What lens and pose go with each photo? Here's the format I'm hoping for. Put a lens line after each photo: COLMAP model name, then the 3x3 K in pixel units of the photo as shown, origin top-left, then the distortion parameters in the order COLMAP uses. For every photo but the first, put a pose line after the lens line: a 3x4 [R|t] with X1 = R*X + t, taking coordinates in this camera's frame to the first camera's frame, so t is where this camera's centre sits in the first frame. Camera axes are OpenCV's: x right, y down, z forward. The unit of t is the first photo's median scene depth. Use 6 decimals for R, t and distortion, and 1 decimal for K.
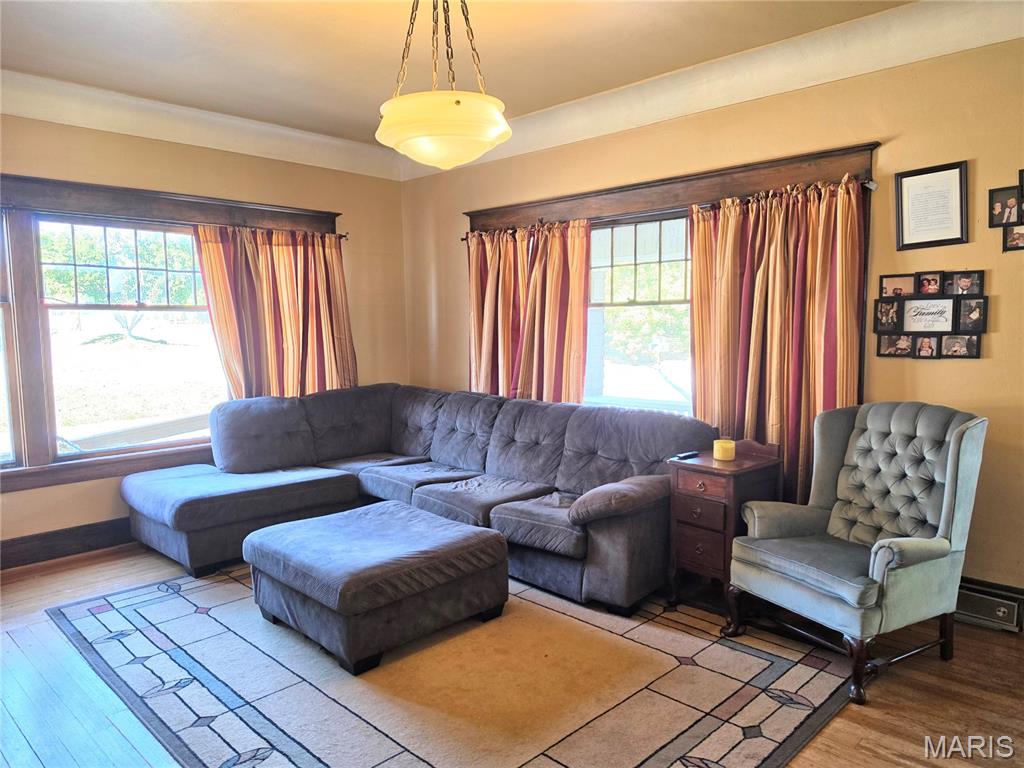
lens RADIAL K [[711.0, 0, 514.5], [0, 711.0, 386.7], [0, 0, 1]] dist [0.084905, -0.097572]
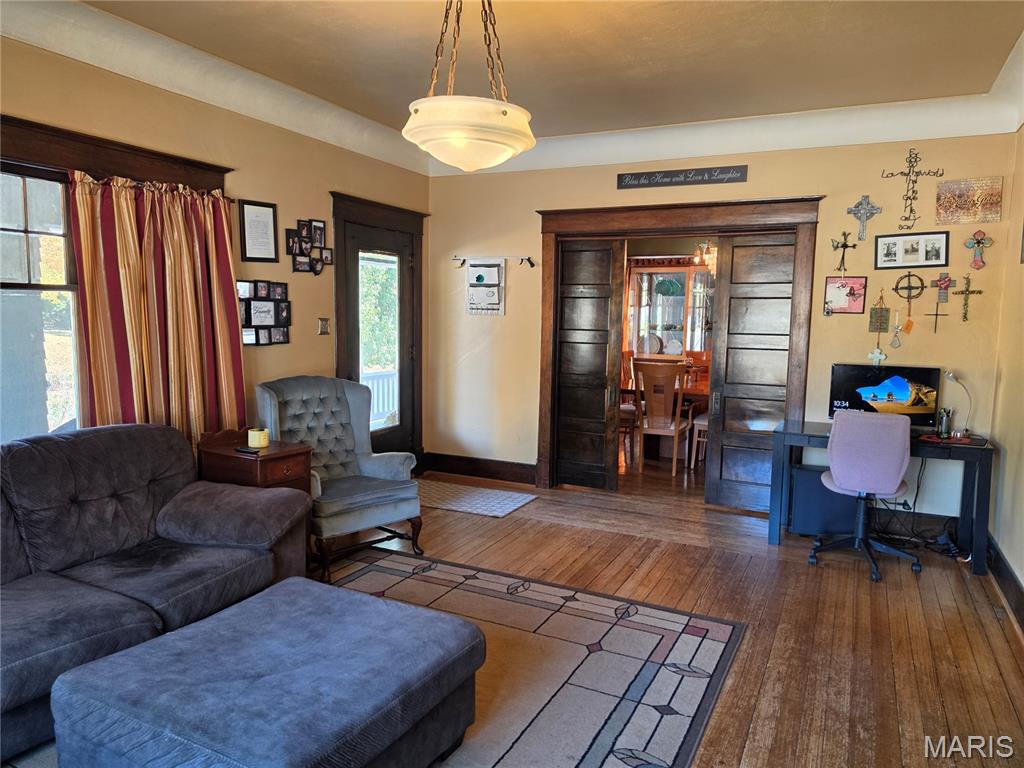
lens RADIAL K [[711.0, 0, 503.7], [0, 711.0, 385.8], [0, 0, 1]] dist [0.084905, -0.097572]
pose [[-0.292527, -0.091061, 0.951912, -0.846192], [0.073473, 0.990373, 0.117319, -0.089252], [-0.953430, 0.104259, -0.283020, 0.974665]]
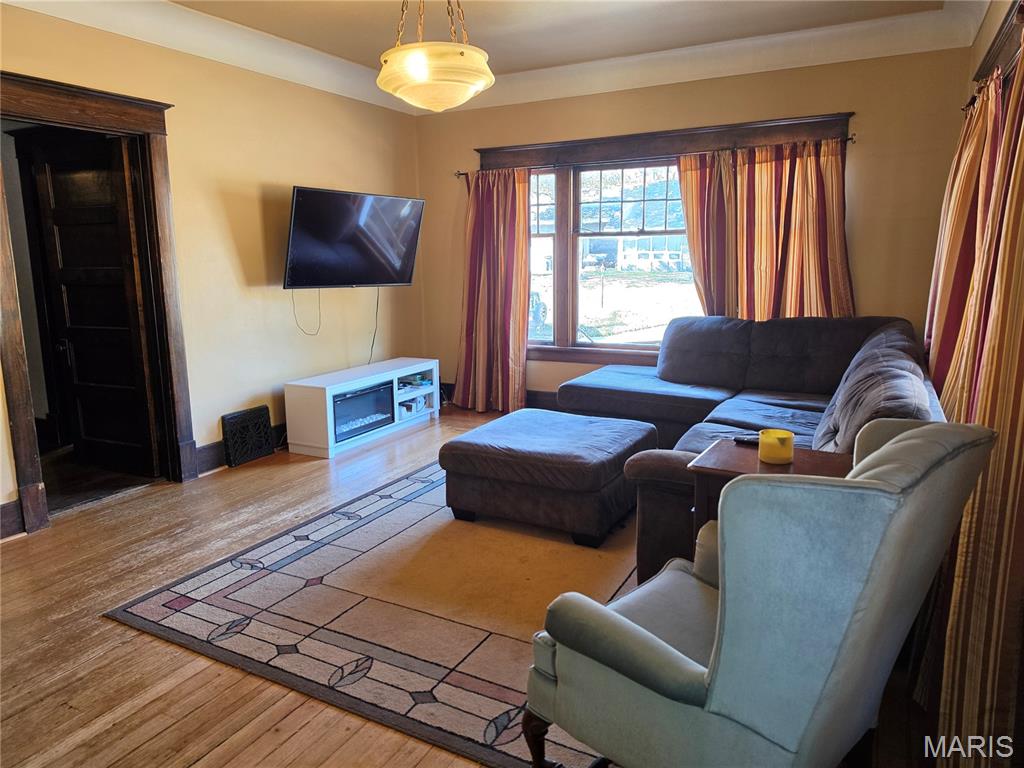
lens RADIAL K [[711.0, 0, 505.9], [0, 711.0, 378.9], [0, 0, 1]] dist [0.084905, -0.097572]
pose [[0.271459, 0.170522, -0.947224, 0.842860], [-0.075928, 0.984906, 0.155546, -0.050631], [0.959450, 0.029696, 0.280309, 0.608891]]
